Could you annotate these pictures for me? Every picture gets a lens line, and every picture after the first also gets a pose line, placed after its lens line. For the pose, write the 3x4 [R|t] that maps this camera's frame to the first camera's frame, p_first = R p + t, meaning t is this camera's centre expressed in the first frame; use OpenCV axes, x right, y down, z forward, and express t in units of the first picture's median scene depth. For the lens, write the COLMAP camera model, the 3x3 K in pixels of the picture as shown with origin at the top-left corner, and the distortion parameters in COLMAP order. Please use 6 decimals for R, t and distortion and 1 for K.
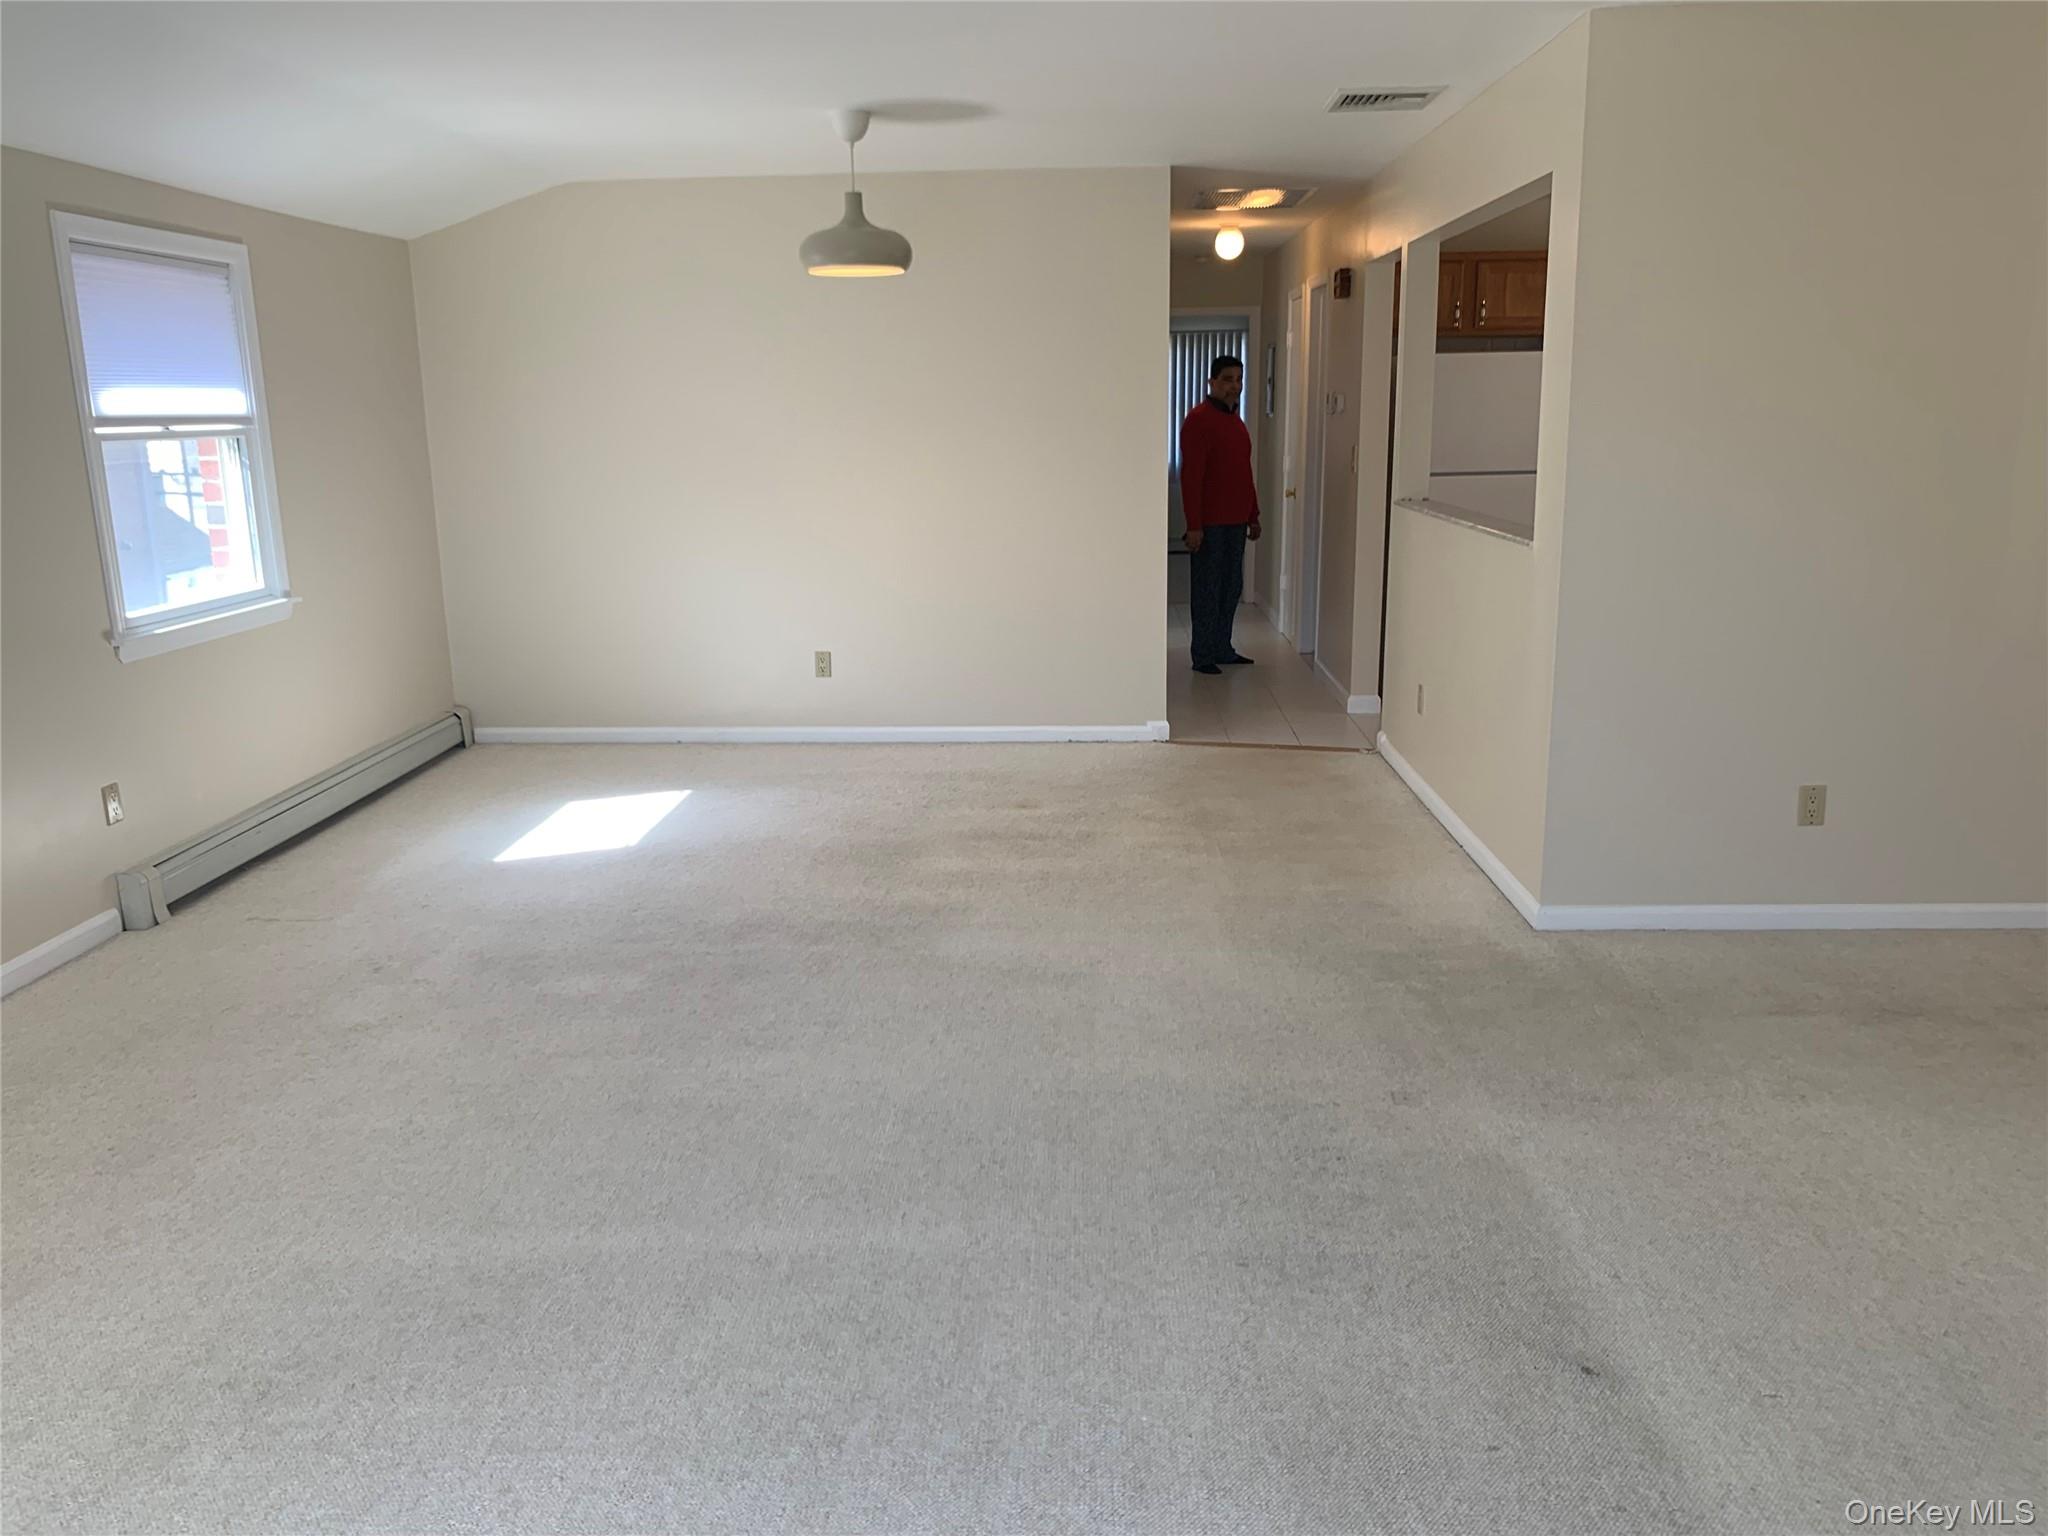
lens RADIAL K [[1554.9, 0, 1018.8], [0, 1554.9, 761.2], [0, 0, 1]] dist [0.036123, -0.073893]
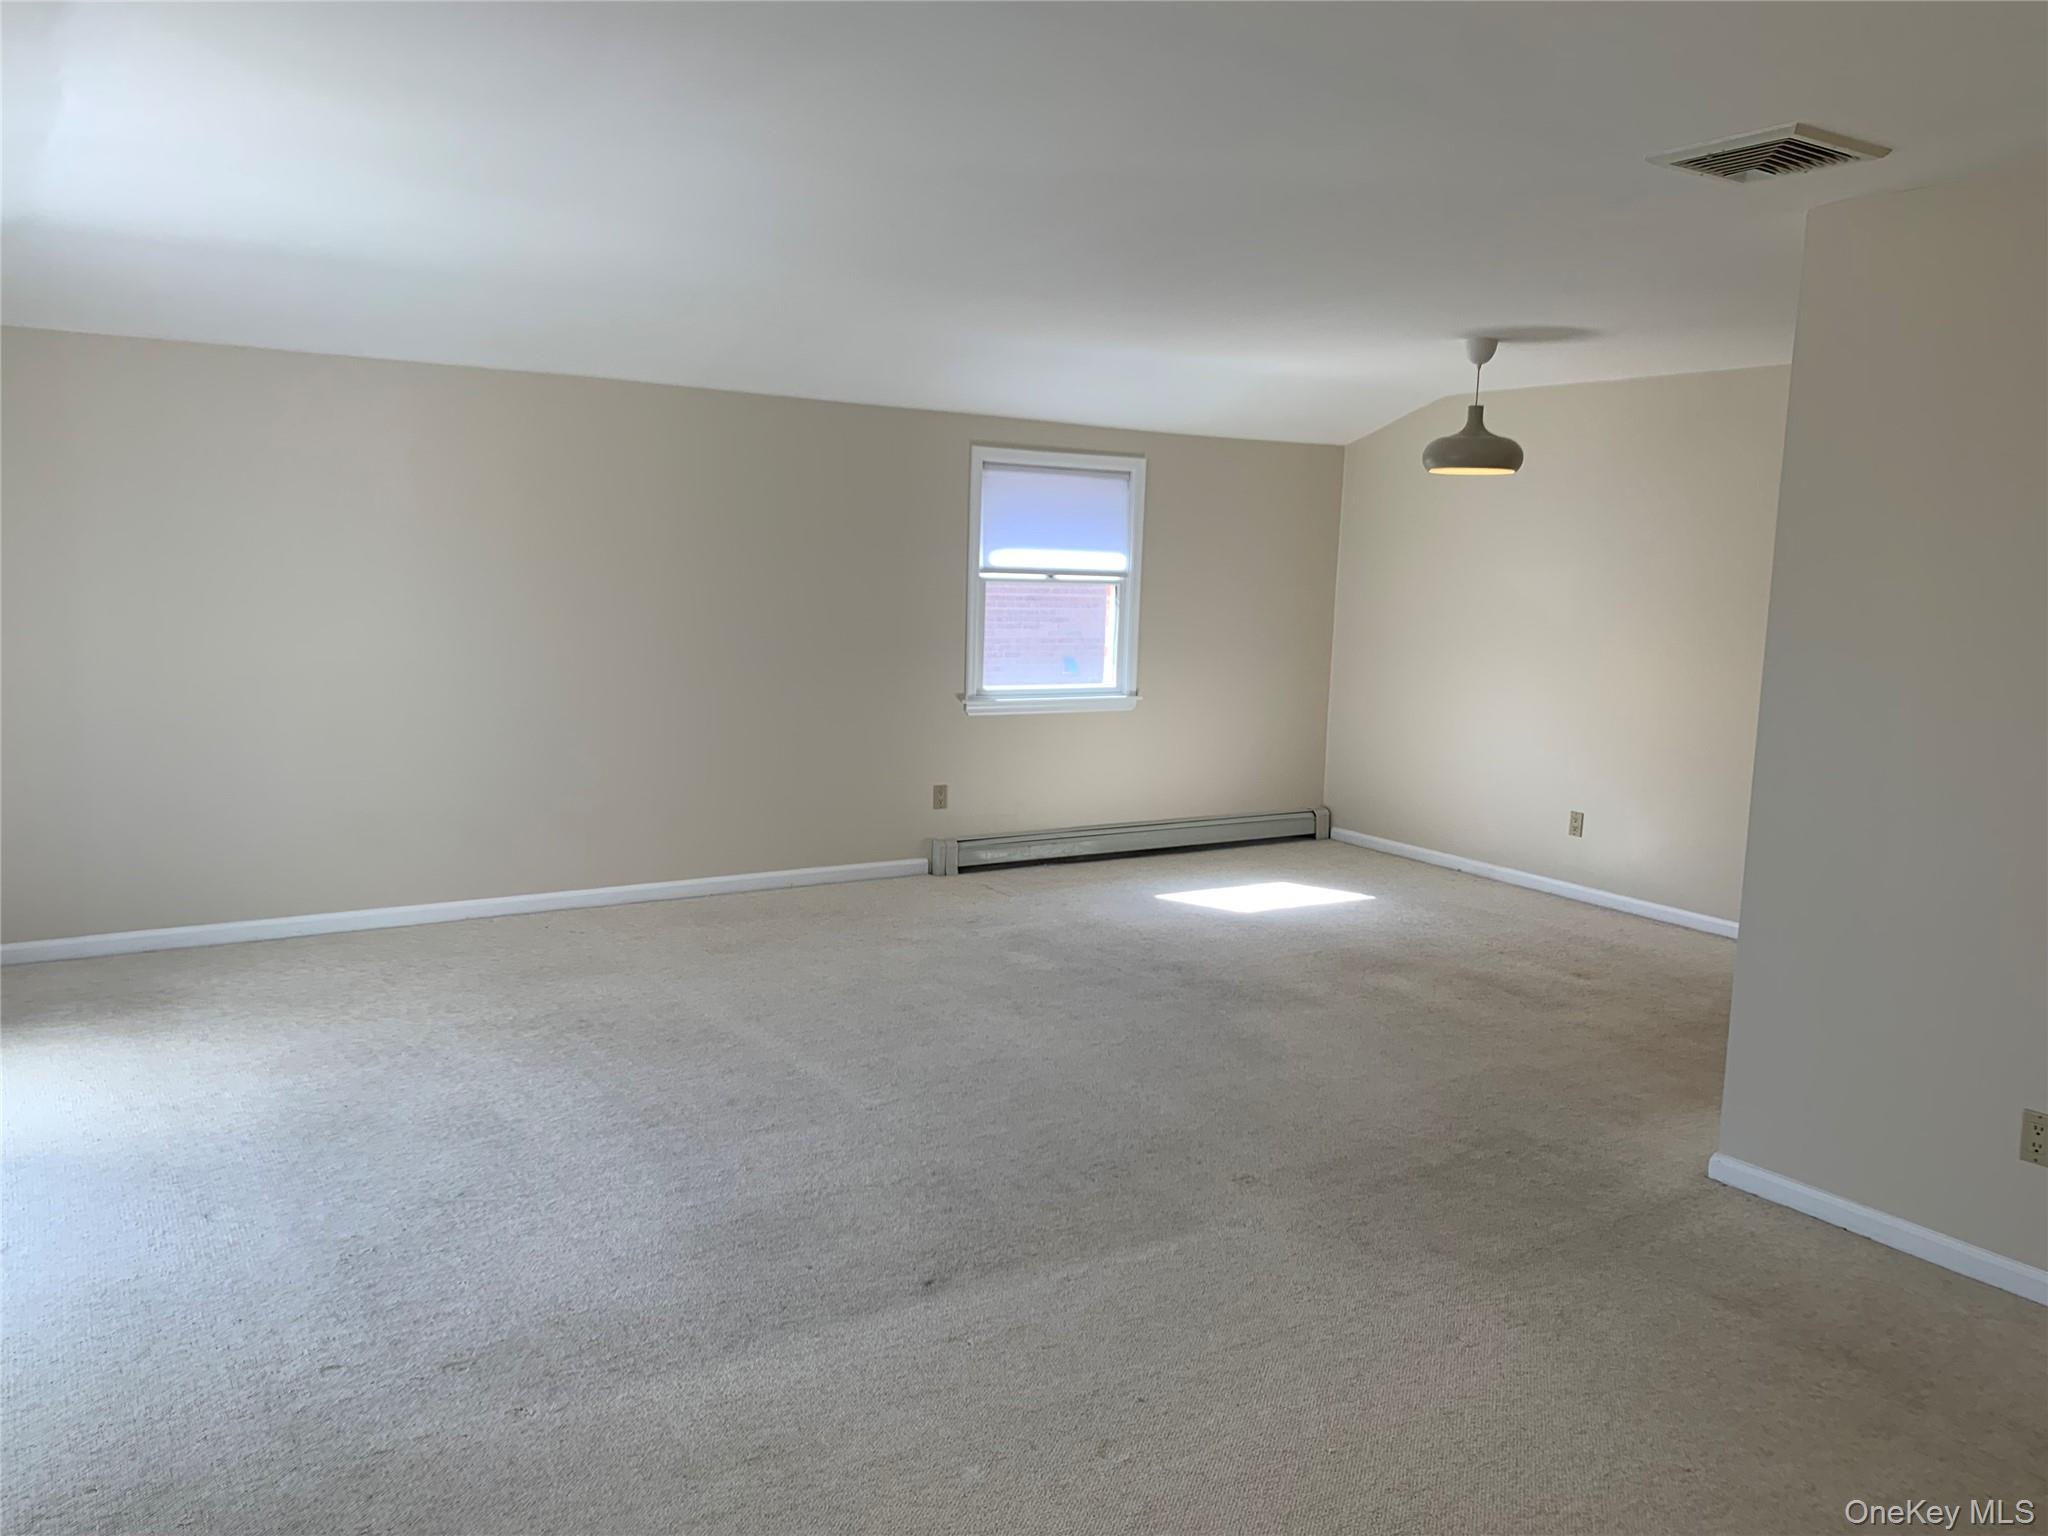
lens RADIAL K [[1561.7, 0, 1025.5], [0, 1561.7, 743.9], [0, 0, 1]] dist [0.146545, -0.355180]
pose [[0.577497, 0.134227, -0.805283, 0.786502], [-0.224559, 0.974459, 0.001387, -0.049325], [0.784901, 0.180033, 0.592890, 0.083605]]
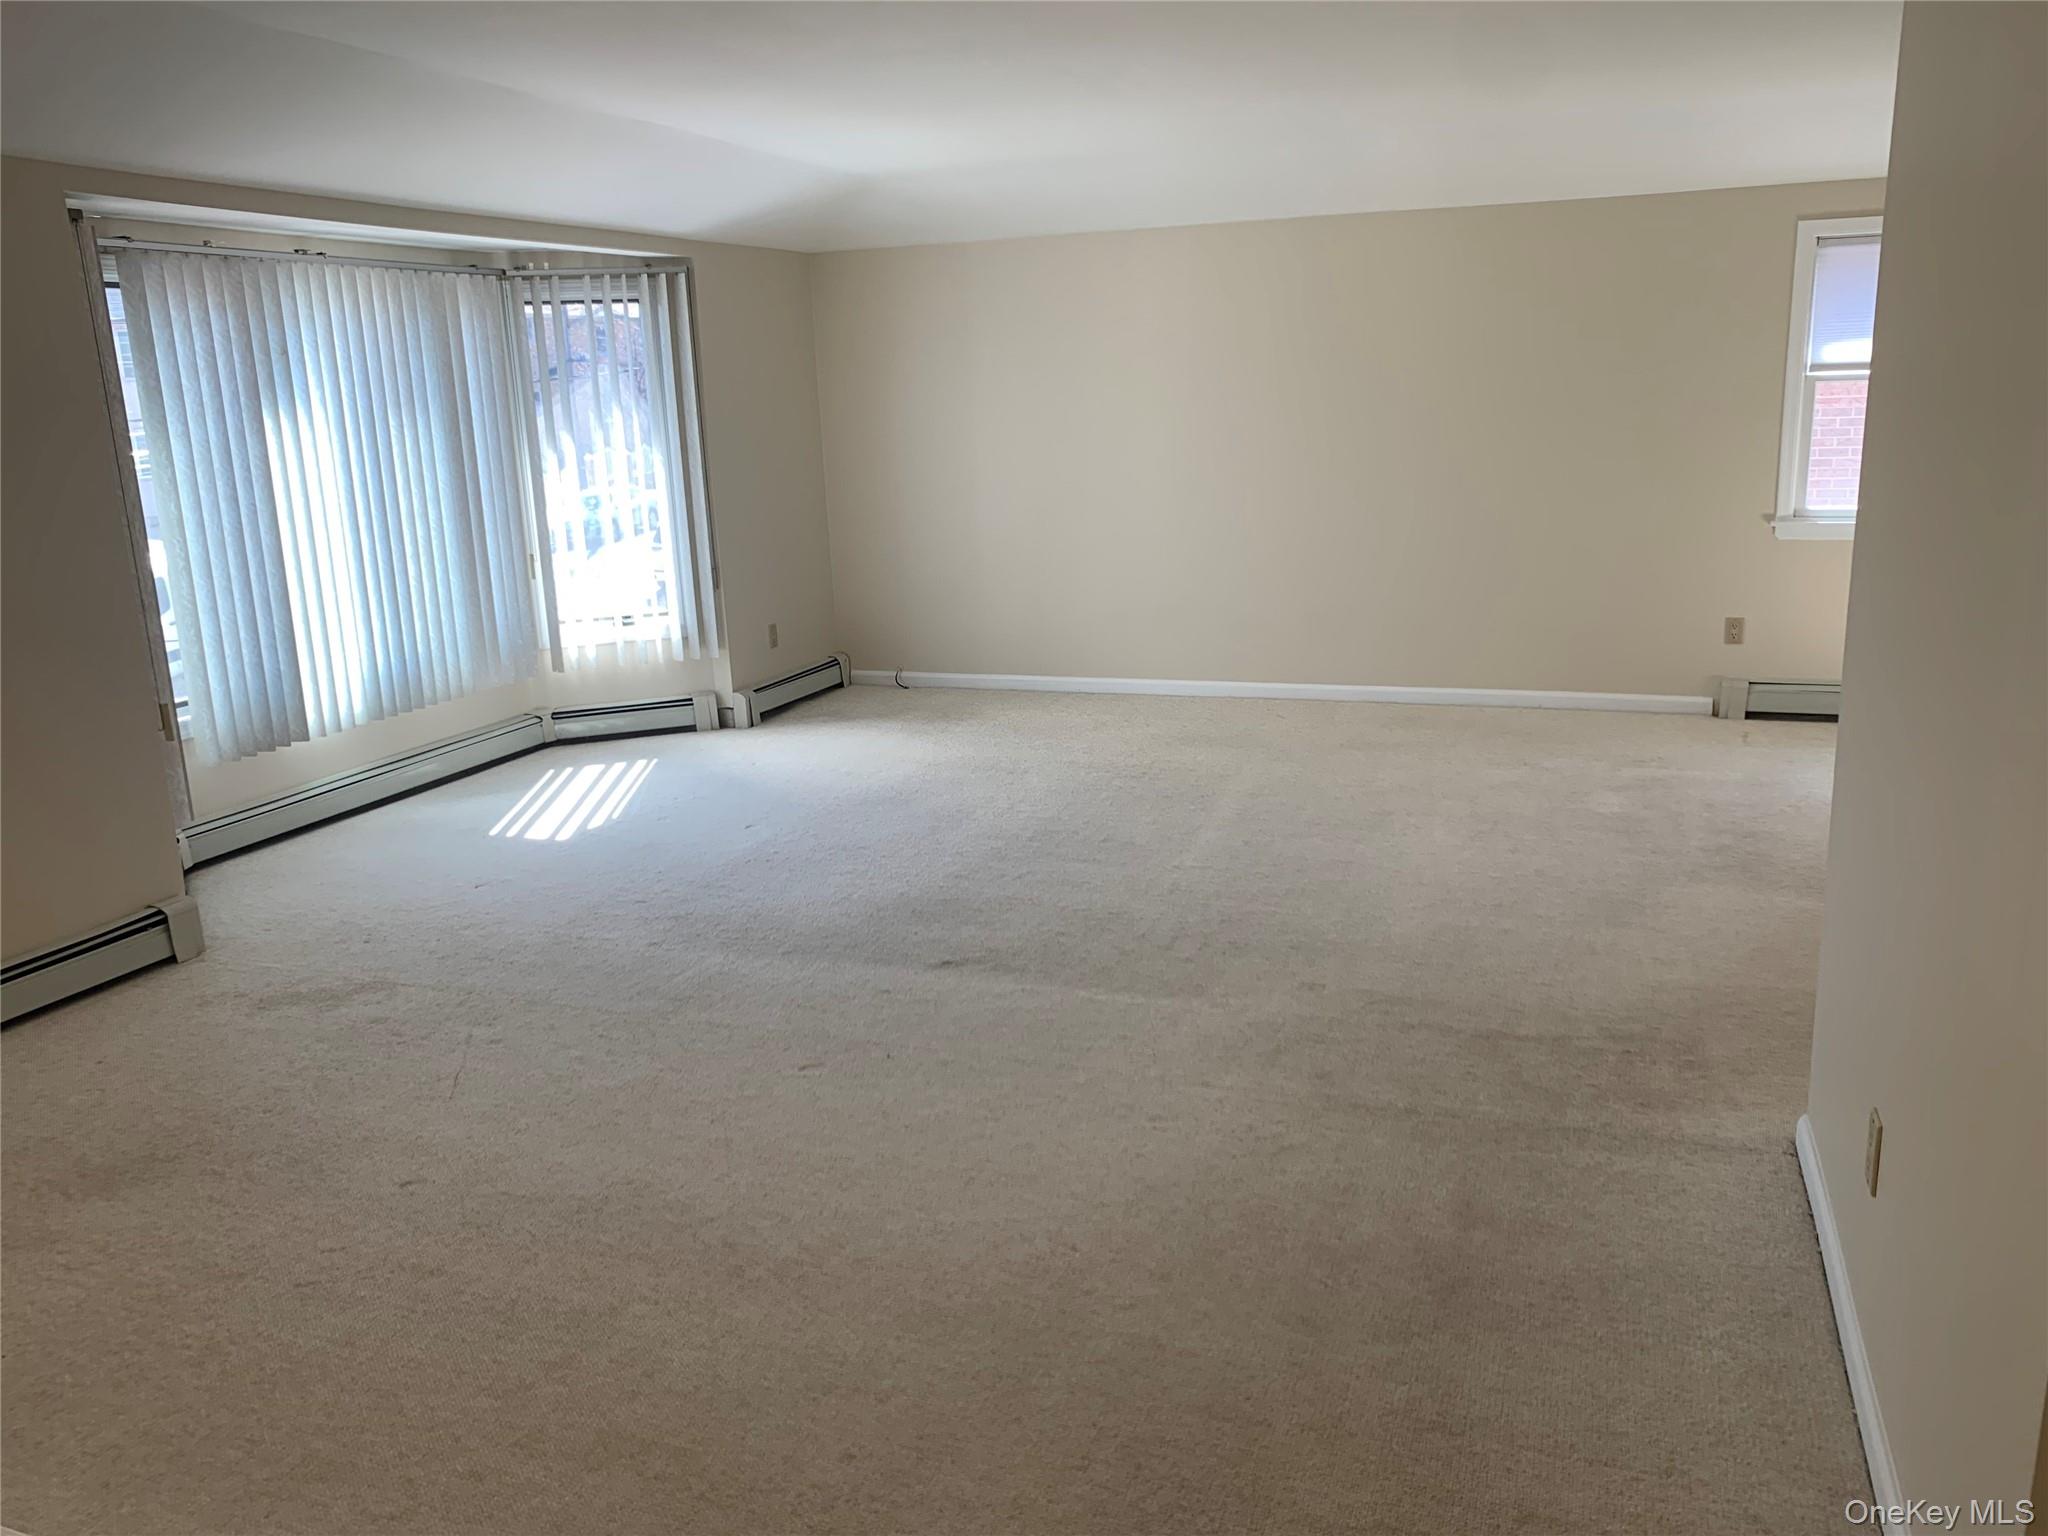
lens RADIAL K [[1554.9, 0, 1018.8], [0, 1554.9, 761.2], [0, 0, 1]] dist [0.036123, -0.073893]
pose [[-0.325050, 0.248501, -0.912464, 1.003352], [-0.170869, 0.933546, 0.315112, -0.205233], [0.930132, 0.258339, -0.260988, 0.785726]]
